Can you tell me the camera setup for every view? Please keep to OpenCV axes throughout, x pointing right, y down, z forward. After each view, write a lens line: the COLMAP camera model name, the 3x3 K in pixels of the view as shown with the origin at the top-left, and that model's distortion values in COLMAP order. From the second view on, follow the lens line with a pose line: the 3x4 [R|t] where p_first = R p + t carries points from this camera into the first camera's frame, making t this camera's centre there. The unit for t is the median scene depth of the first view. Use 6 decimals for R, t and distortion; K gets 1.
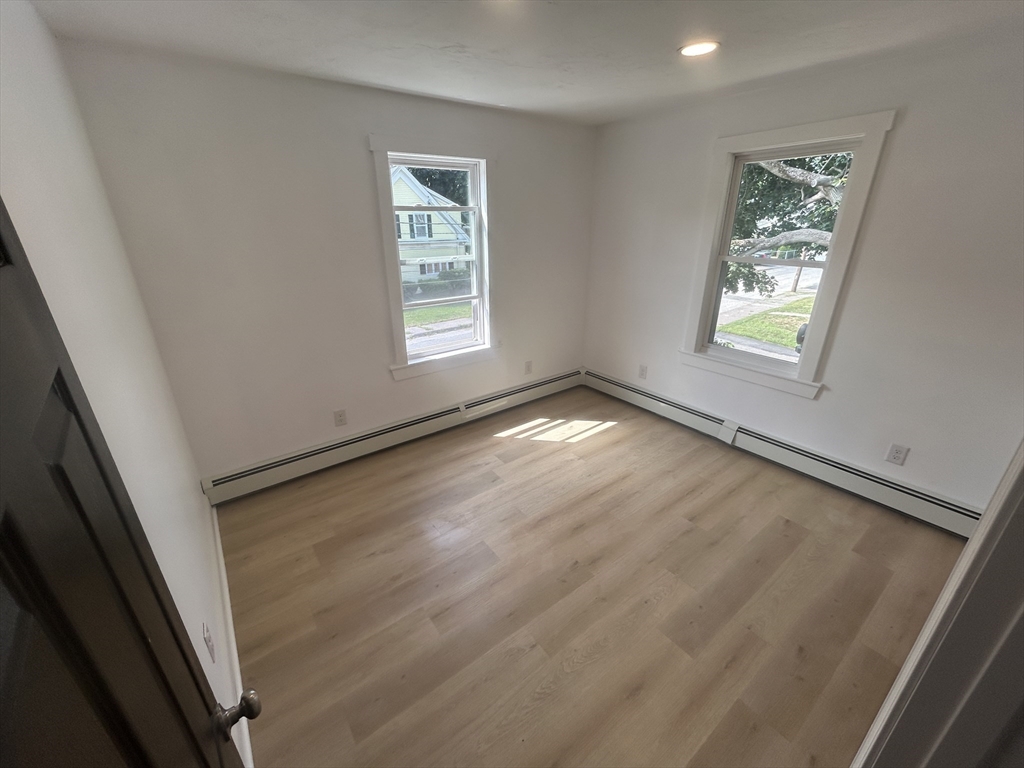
lens RADIAL K [[416.3, 0, 511.5], [0, 416.3, 387.7], [0, 0, 1]] dist [0.011964, 0.001069]
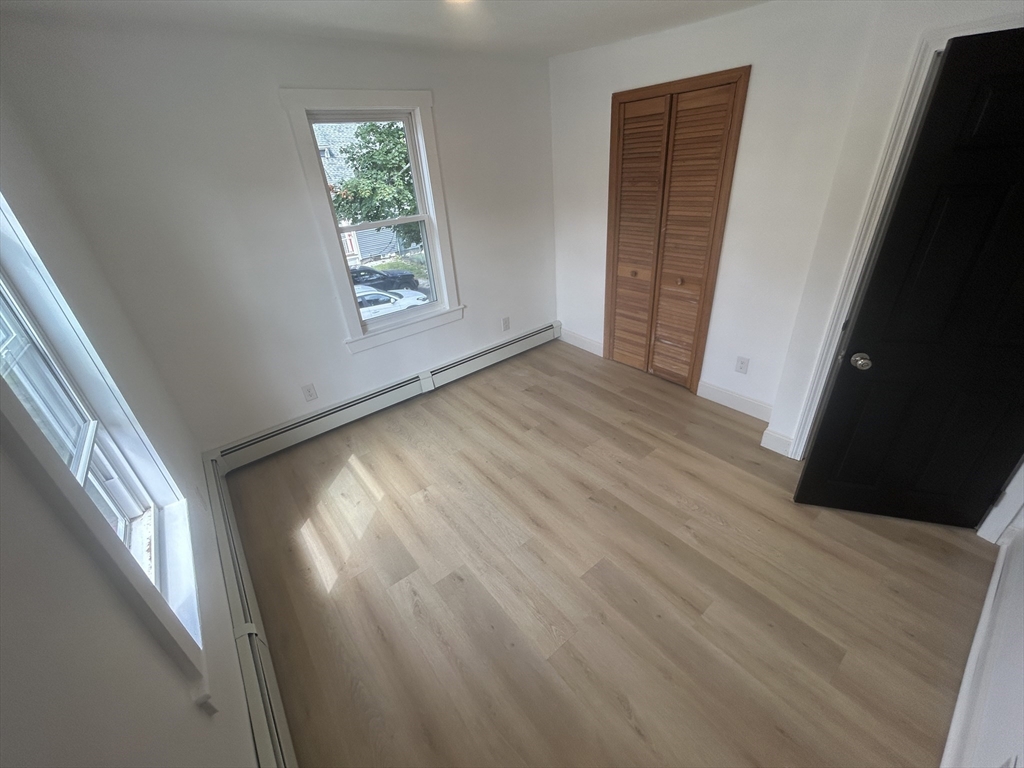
lens RADIAL K [[416.3, 0, 513.3], [0, 416.3, 381.5], [0, 0, 1]] dist [0.011964, 0.001069]
pose [[-0.037132, -0.465522, 0.884257, -0.528556], [0.445019, 0.784579, 0.431733, -0.305960], [-0.894751, 0.409542, 0.178033, 0.694668]]
